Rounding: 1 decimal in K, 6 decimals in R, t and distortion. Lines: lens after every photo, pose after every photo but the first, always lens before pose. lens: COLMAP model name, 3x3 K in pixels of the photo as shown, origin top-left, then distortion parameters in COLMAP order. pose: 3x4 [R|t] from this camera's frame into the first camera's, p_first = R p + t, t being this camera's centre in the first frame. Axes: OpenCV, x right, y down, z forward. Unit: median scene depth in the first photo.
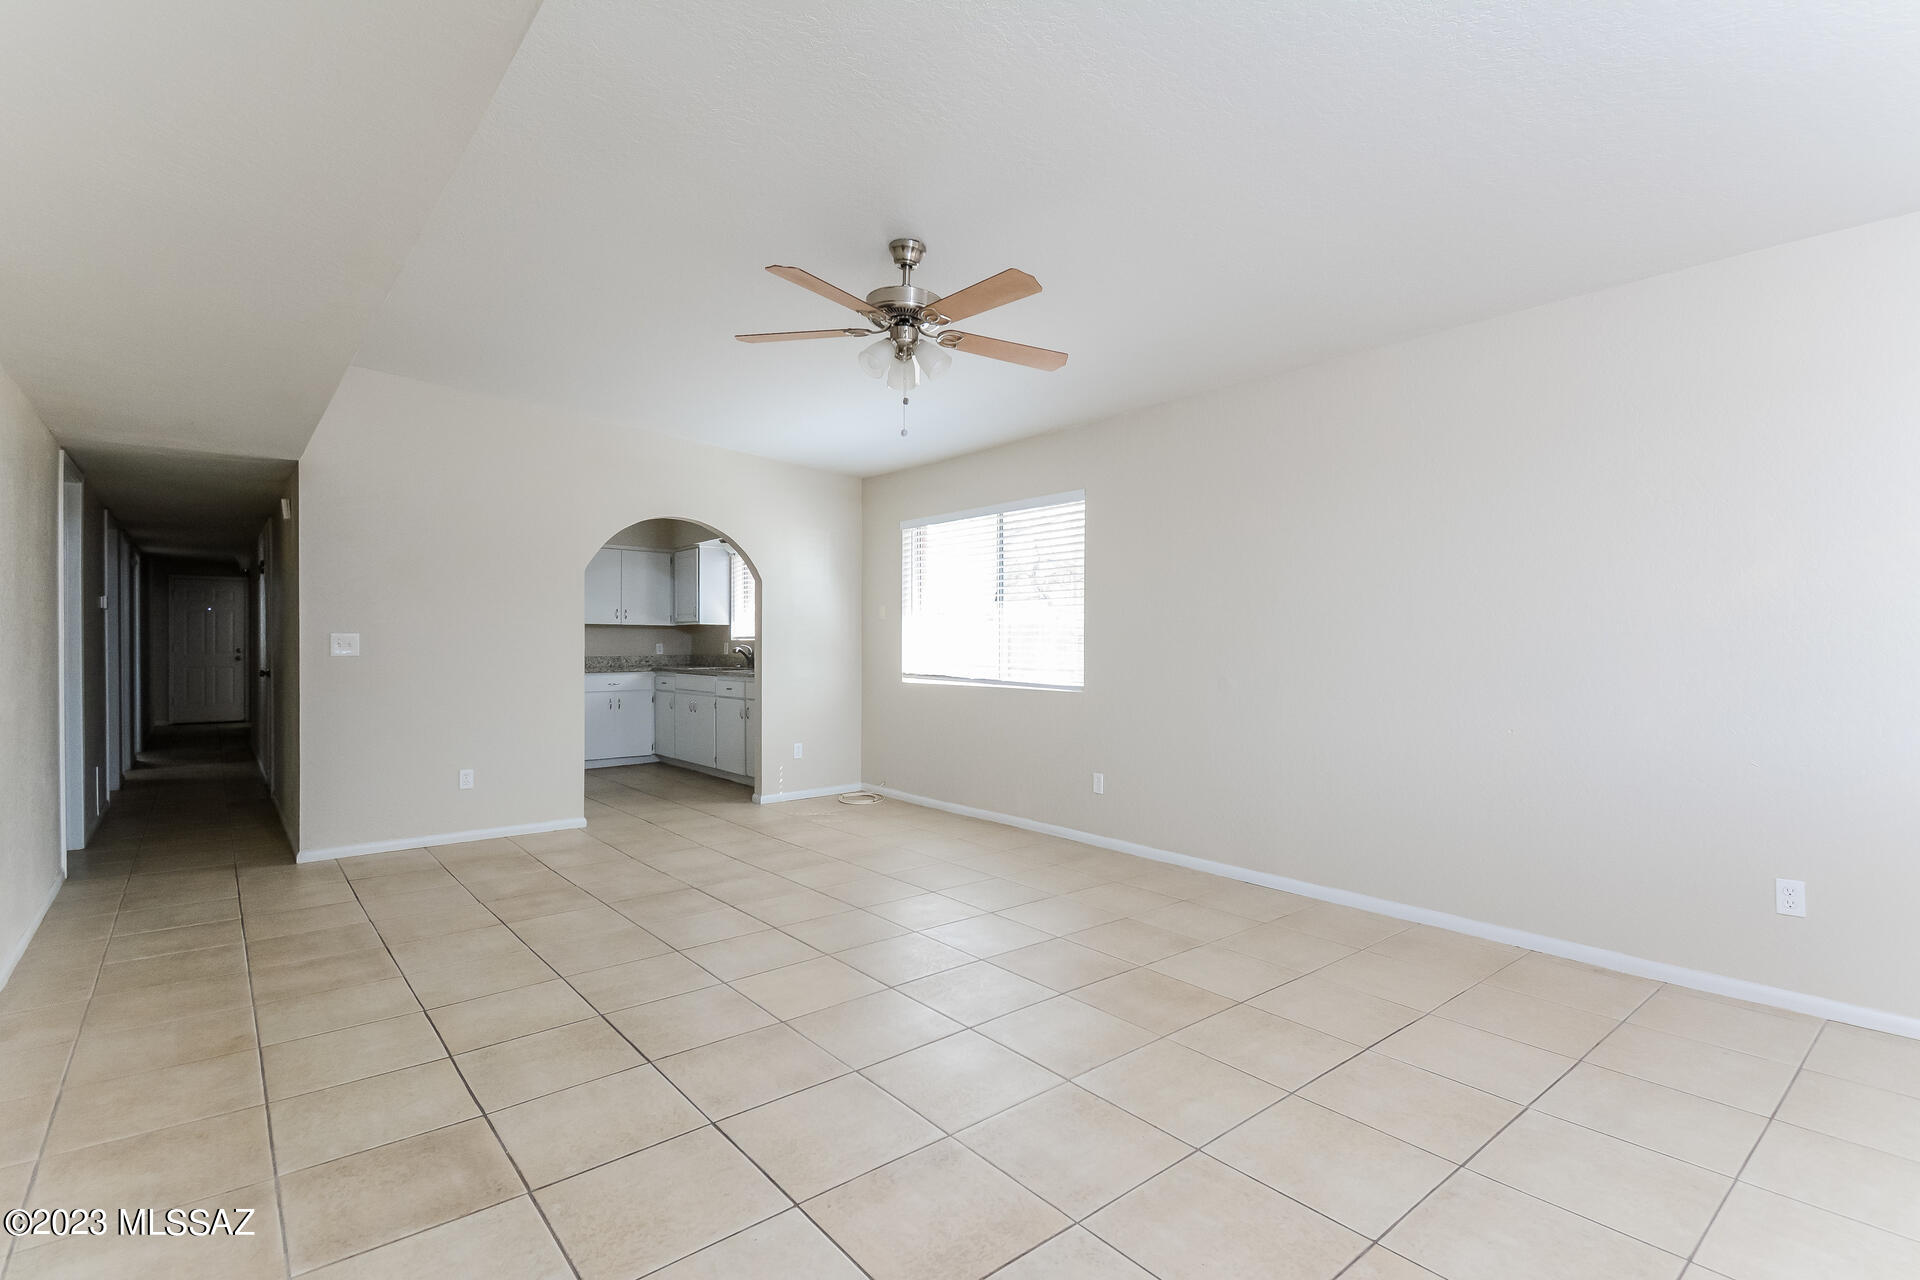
lens RADIAL K [[897.8, 0, 960.0], [0, 897.8, 640.0], [0, 0, 1]] dist [0.001084, 0.000032]
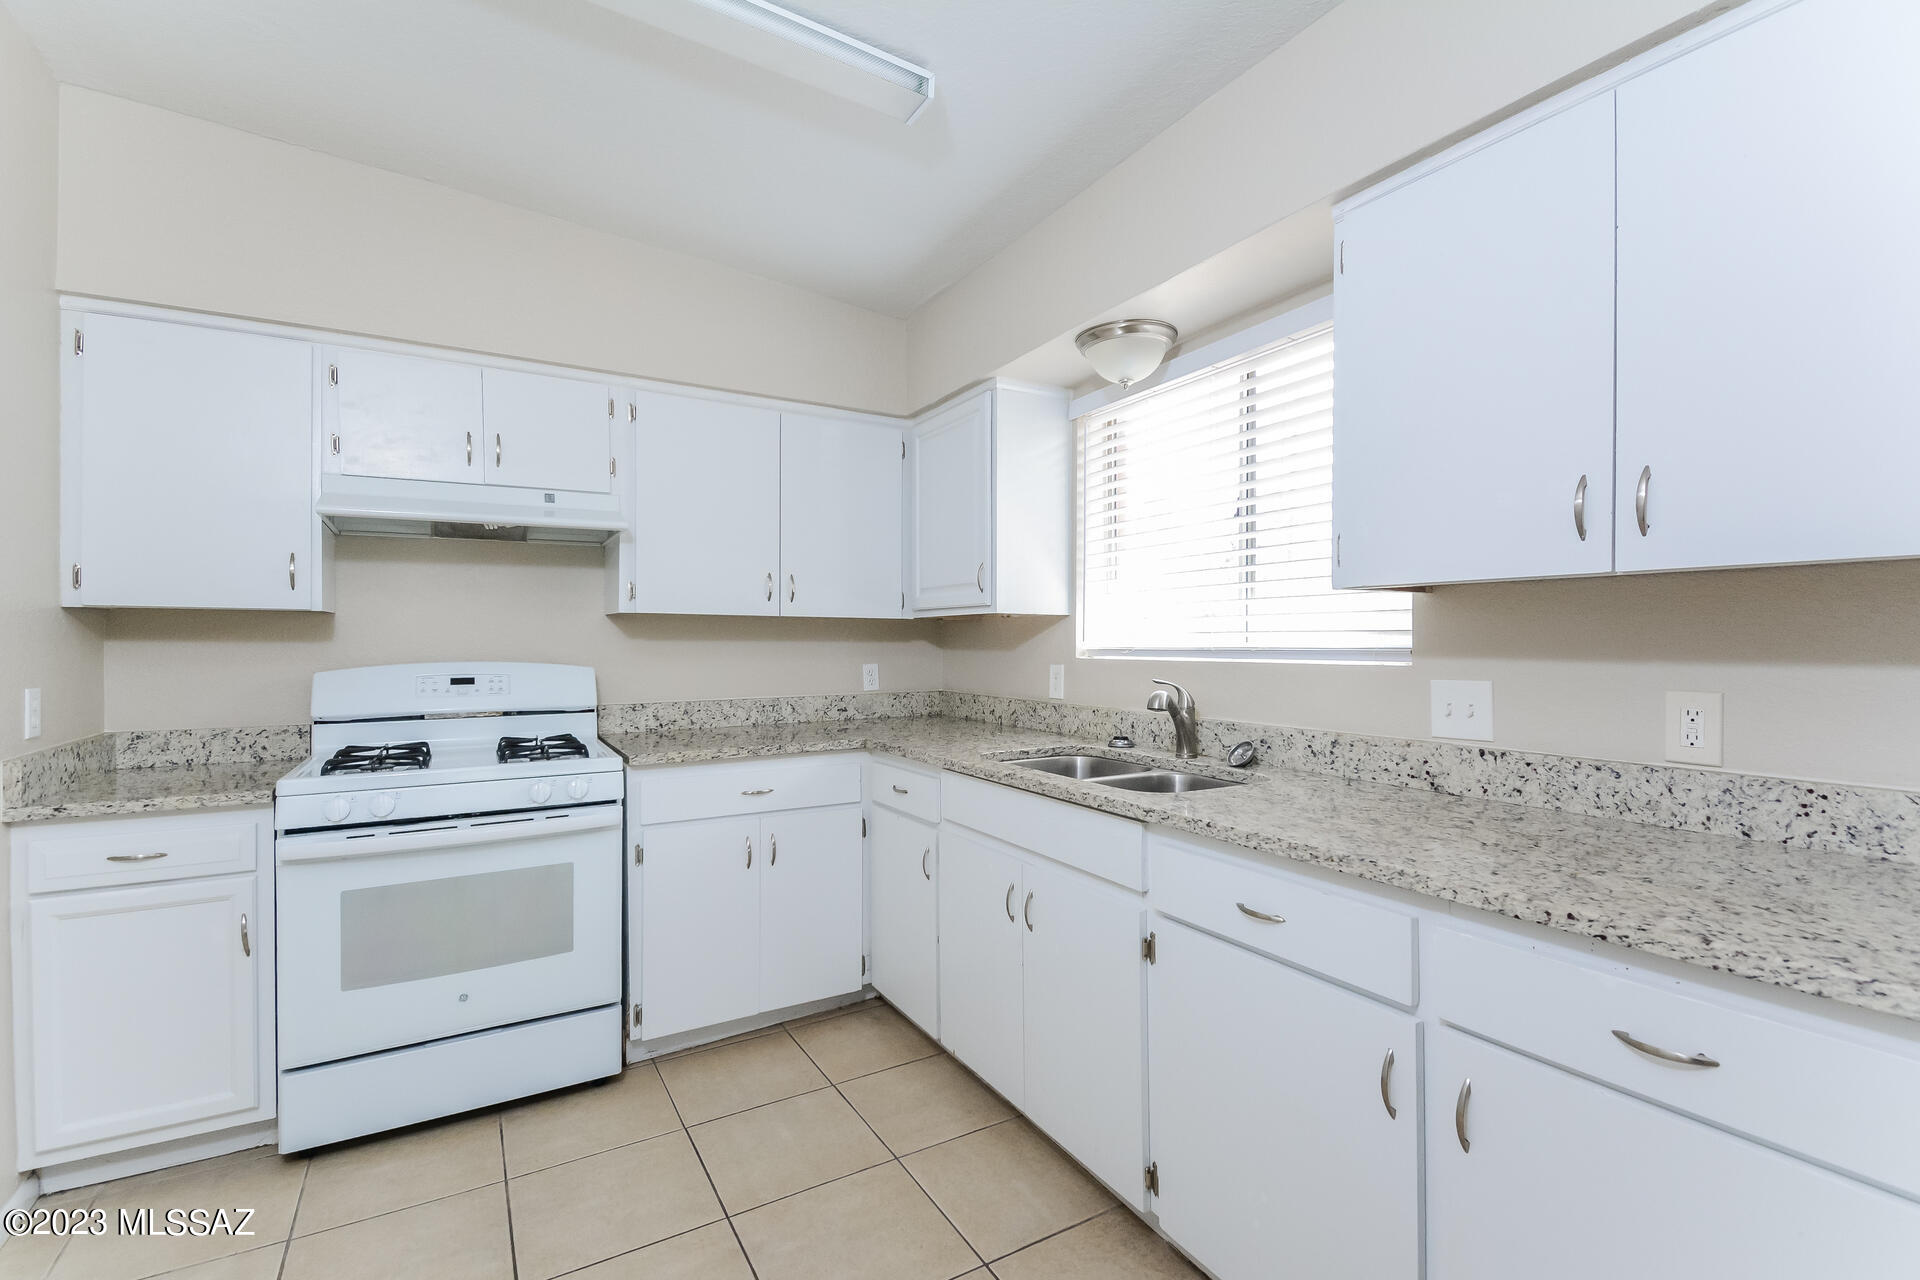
lens RADIAL K [[852.0, 0, 960.0], [0, 852.0, 640.0], [0, 0, 1]] dist [-0.000084, -0.000004]
pose [[0.987473, -0.001919, -0.157778, -0.246702], [0.001499, 0.999995, -0.002782, -0.005931], [0.157783, 0.002510, 0.987471, 0.659946]]
